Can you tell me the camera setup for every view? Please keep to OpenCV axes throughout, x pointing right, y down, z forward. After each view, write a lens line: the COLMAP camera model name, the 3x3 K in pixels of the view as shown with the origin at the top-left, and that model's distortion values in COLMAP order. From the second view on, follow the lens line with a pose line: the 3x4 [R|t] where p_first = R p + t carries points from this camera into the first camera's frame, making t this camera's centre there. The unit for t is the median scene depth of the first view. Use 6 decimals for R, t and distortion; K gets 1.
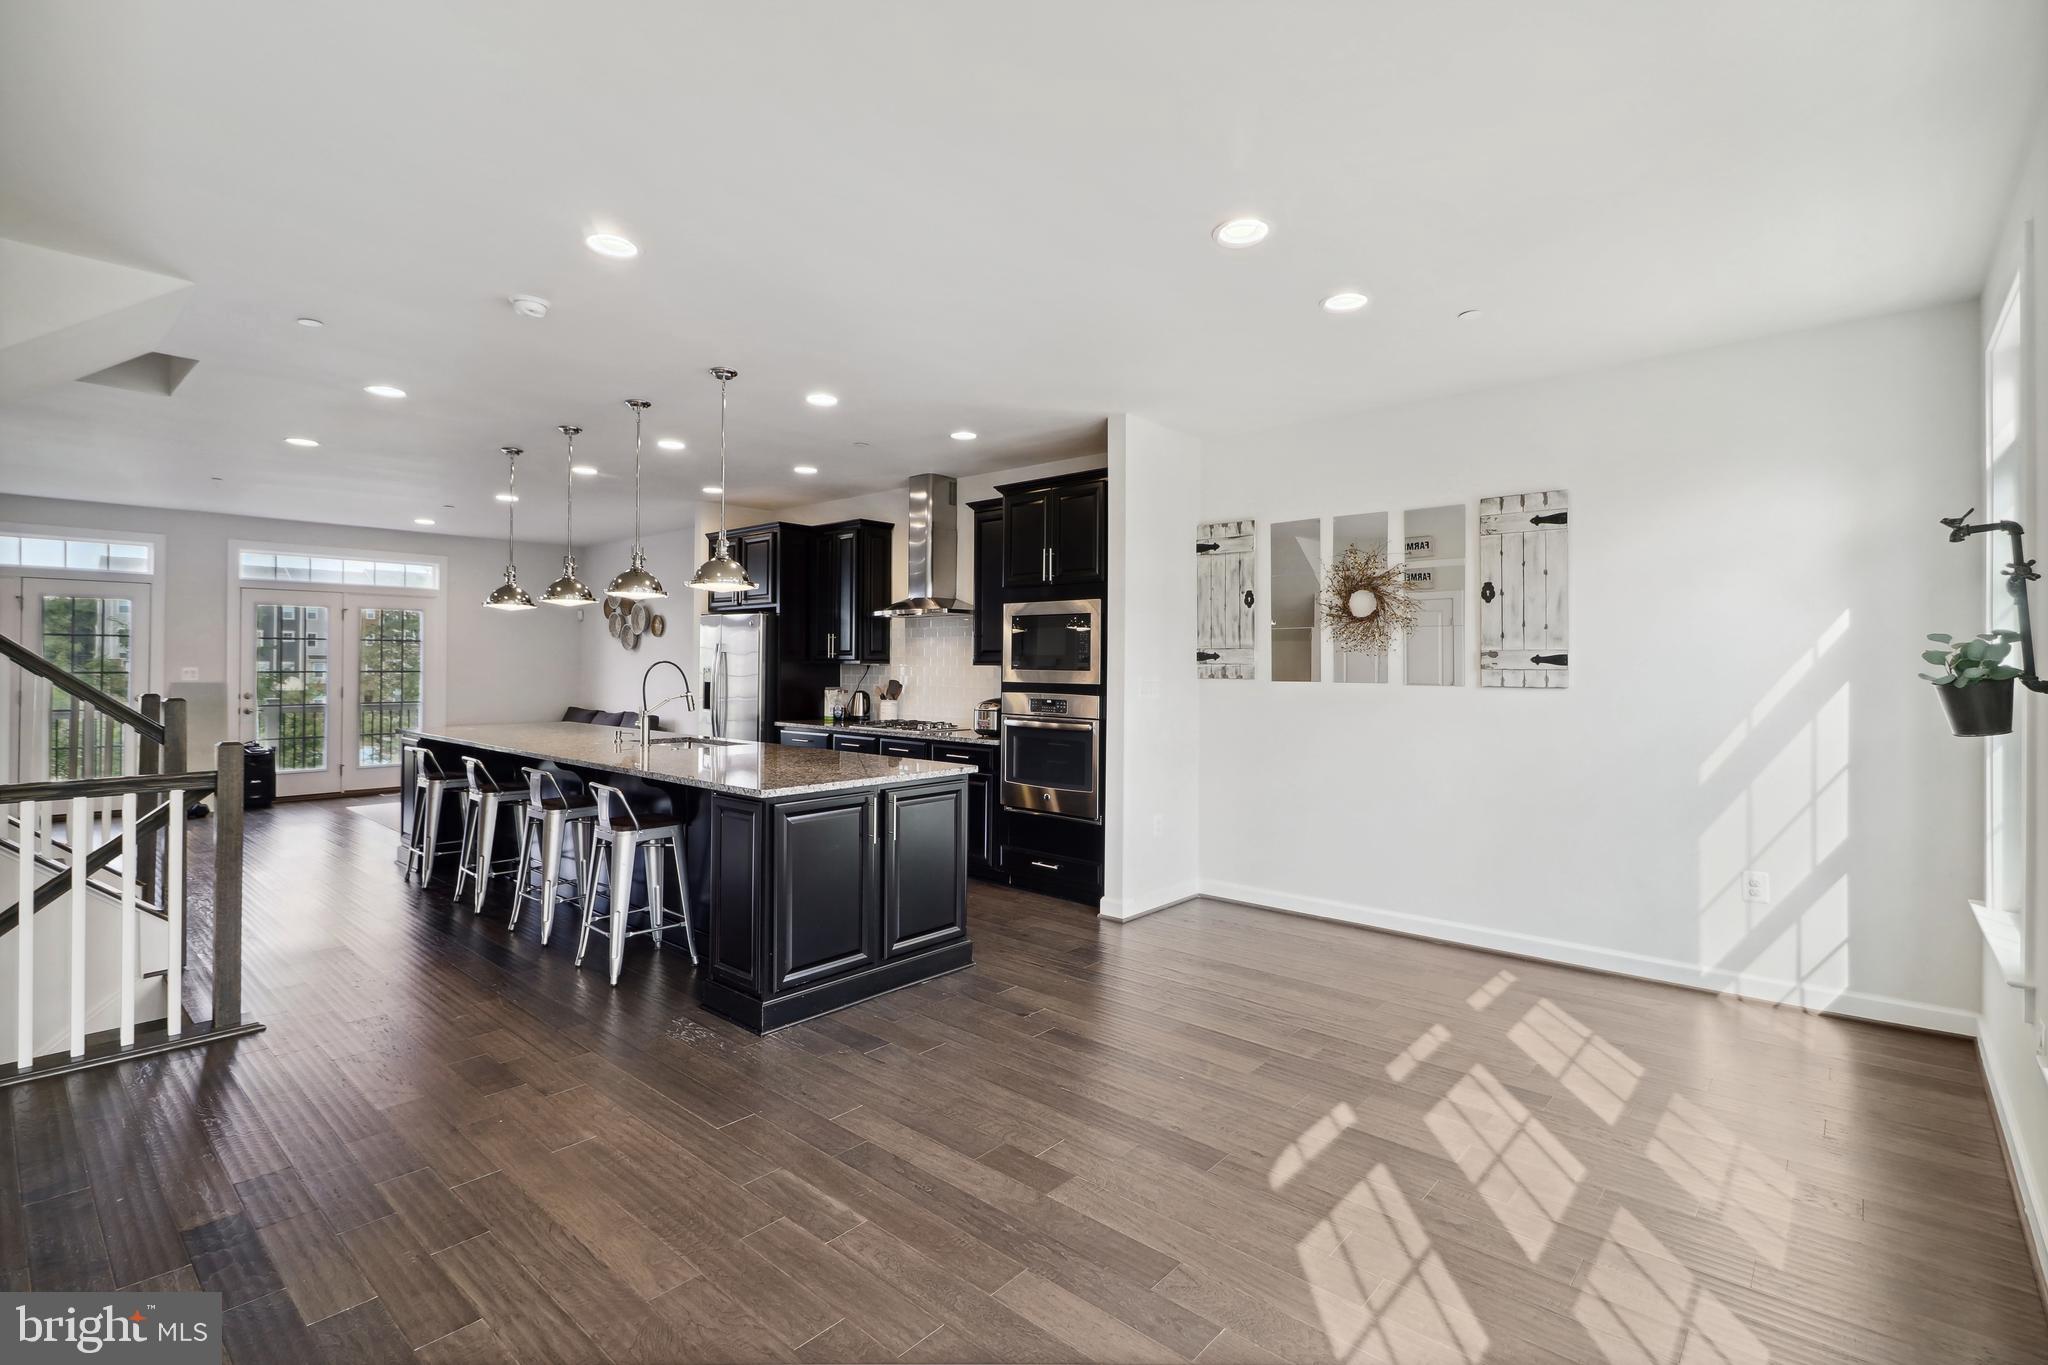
lens RADIAL K [[938.2, 0, 1029.1], [0, 938.2, 649.6], [0, 0, 1]] dist [0.002195, 0.000425]
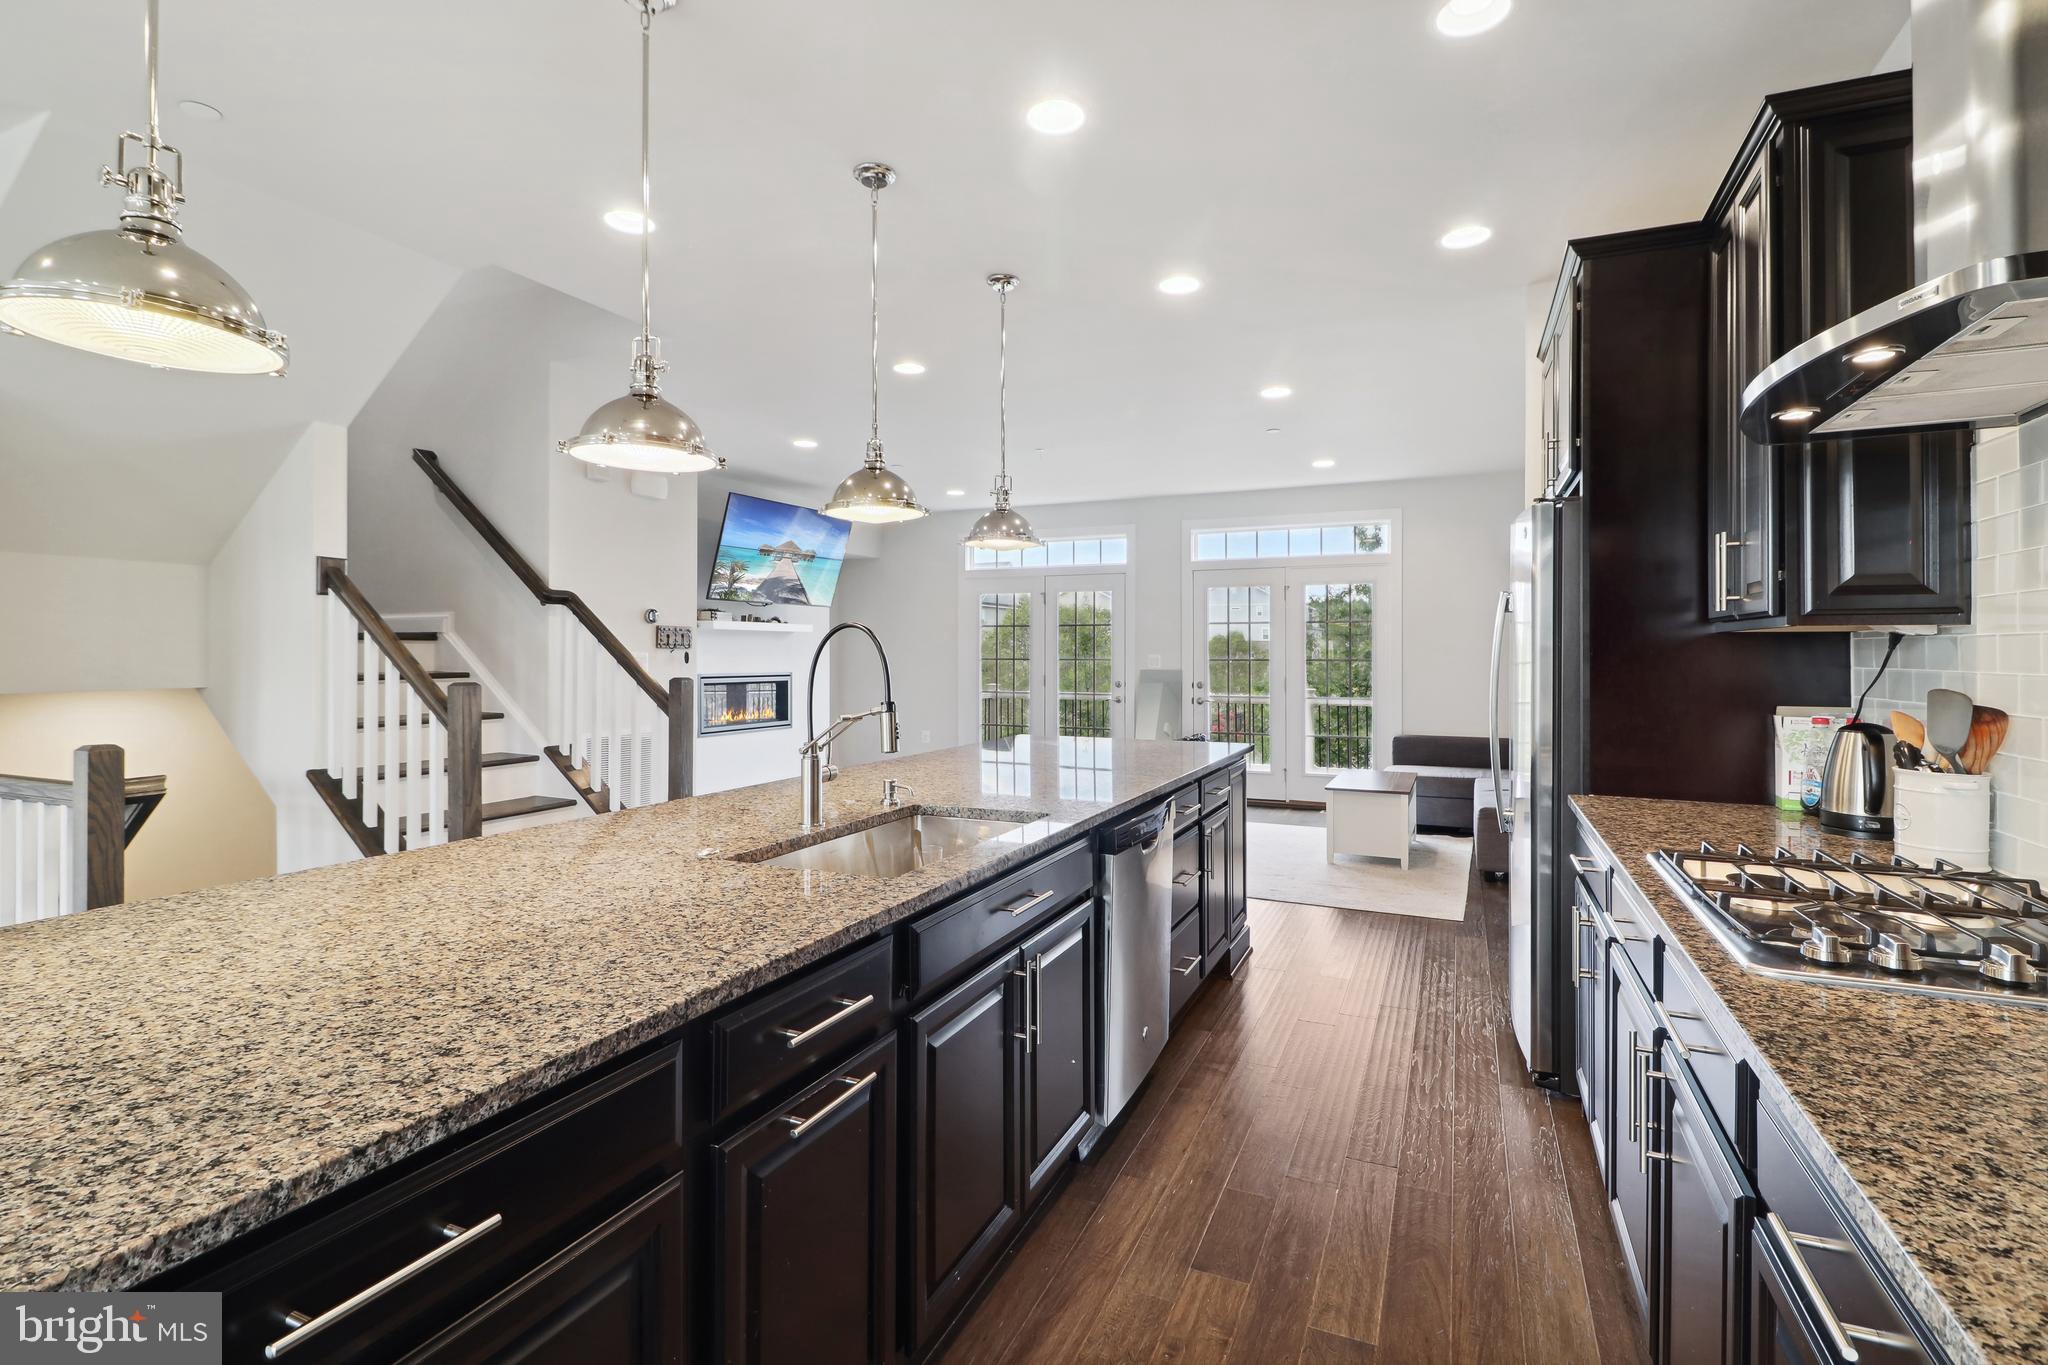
lens RADIAL K [[938.2, 0, 1029.1], [0, 938.2, 649.6], [0, 0, 1]] dist [0.002195, 0.000425]
pose [[0.304678, -0.008971, -0.952413, 0.013564], [0.016605, 0.999854, -0.004106, 0.024976], [0.952311, -0.014564, 0.304783, 0.918978]]
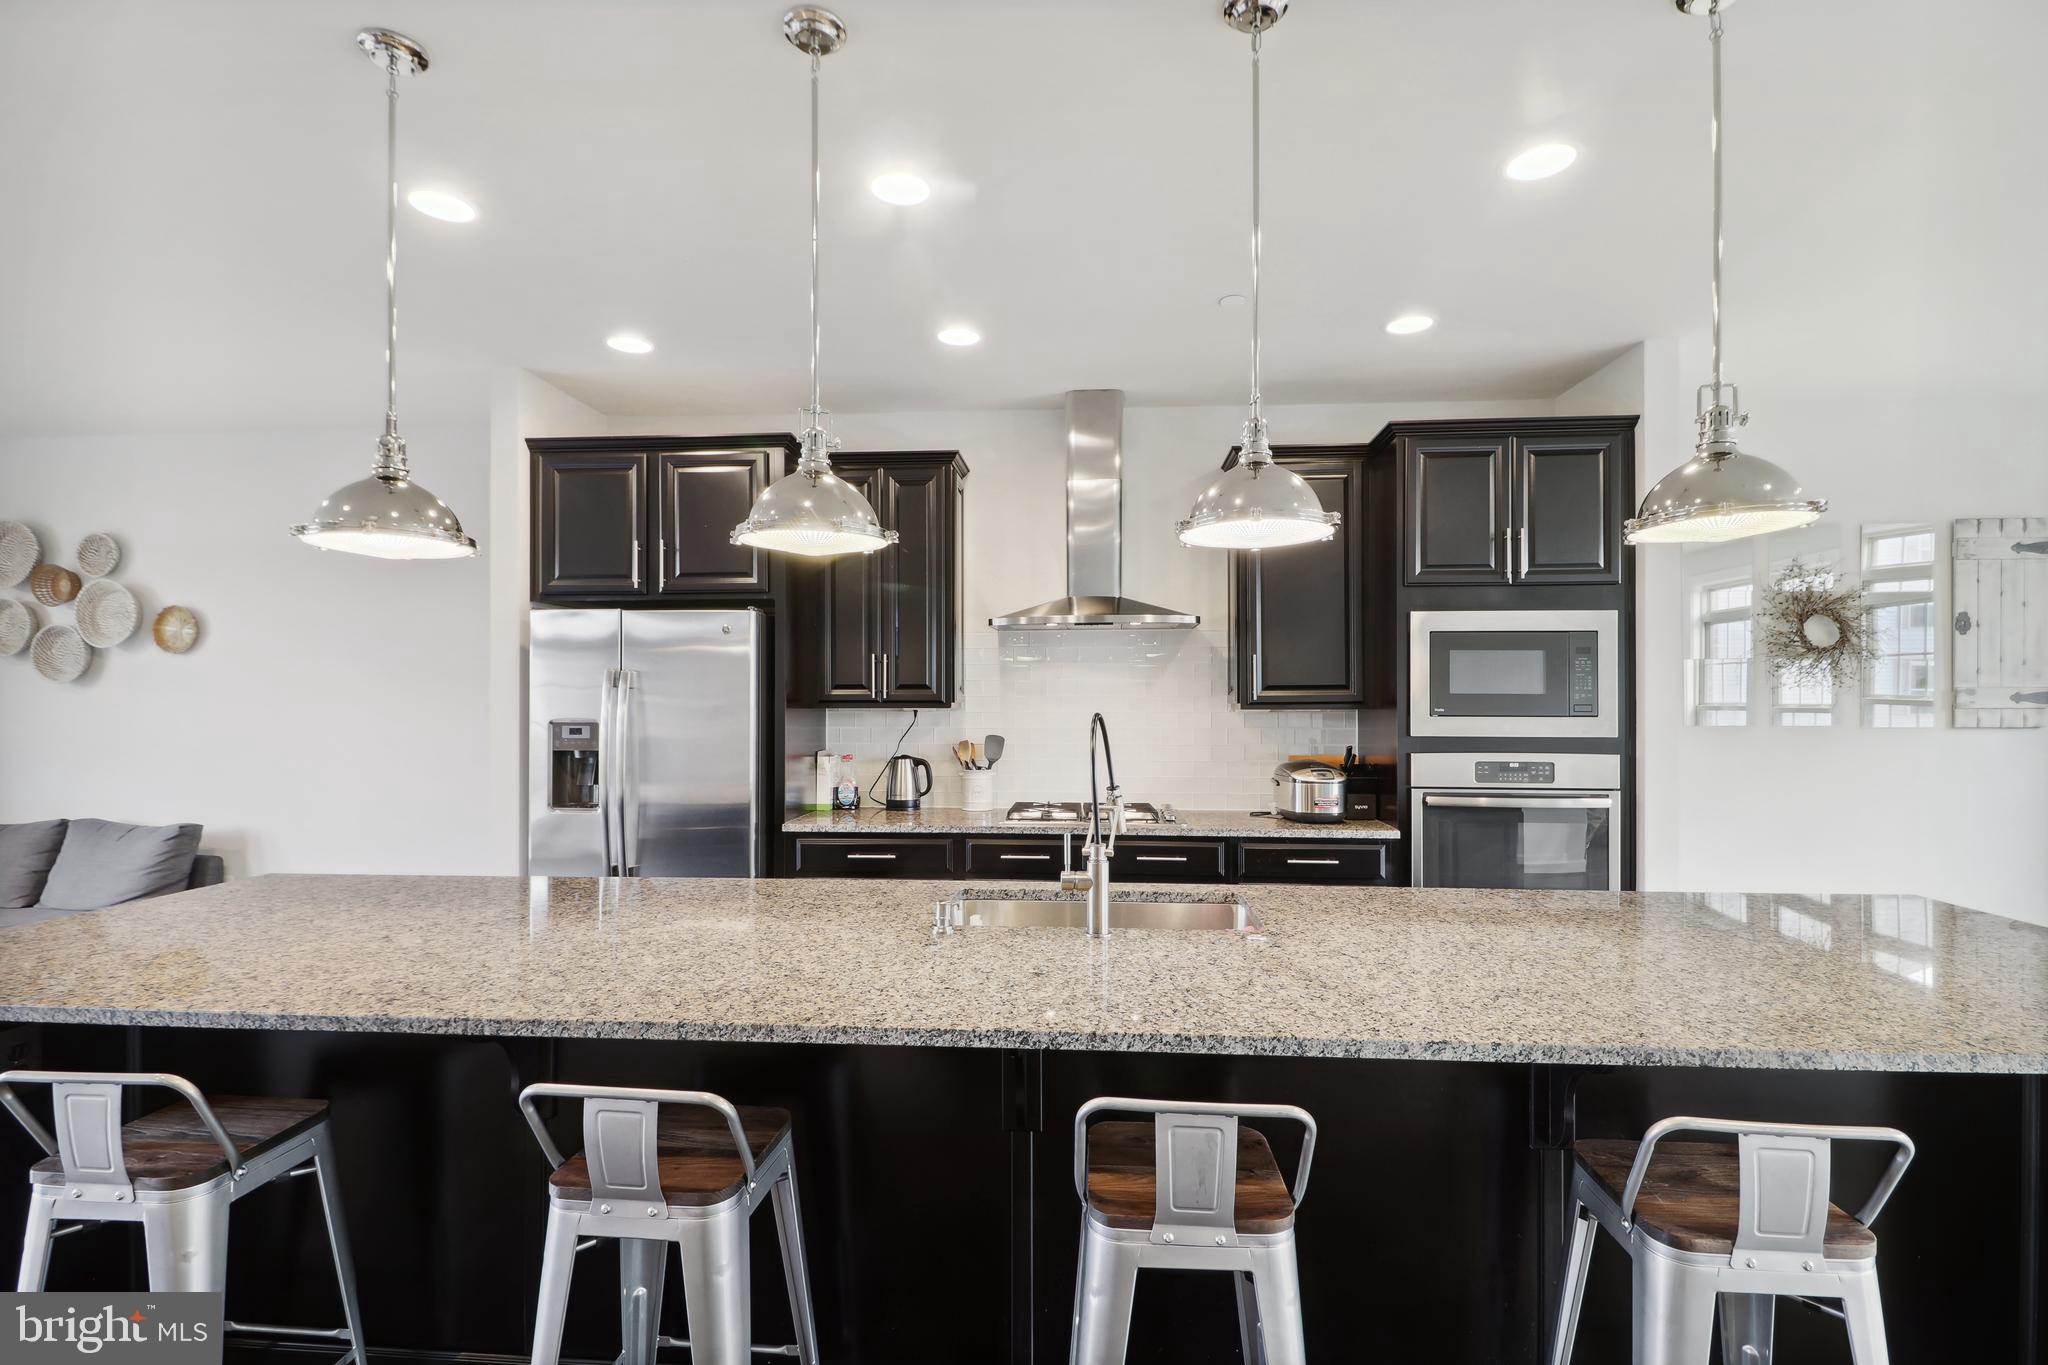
lens RADIAL K [[959.2, 0, 1024.0], [0, 959.2, 682.5], [0, 0, 1]] dist [0.007959, 0.000357]
pose [[0.783120, -0.001393, 0.621869, -0.649970], [-0.004118, 0.999964, 0.007425, -0.005736], [-0.621857, -0.008375, 0.783086, 0.680123]]
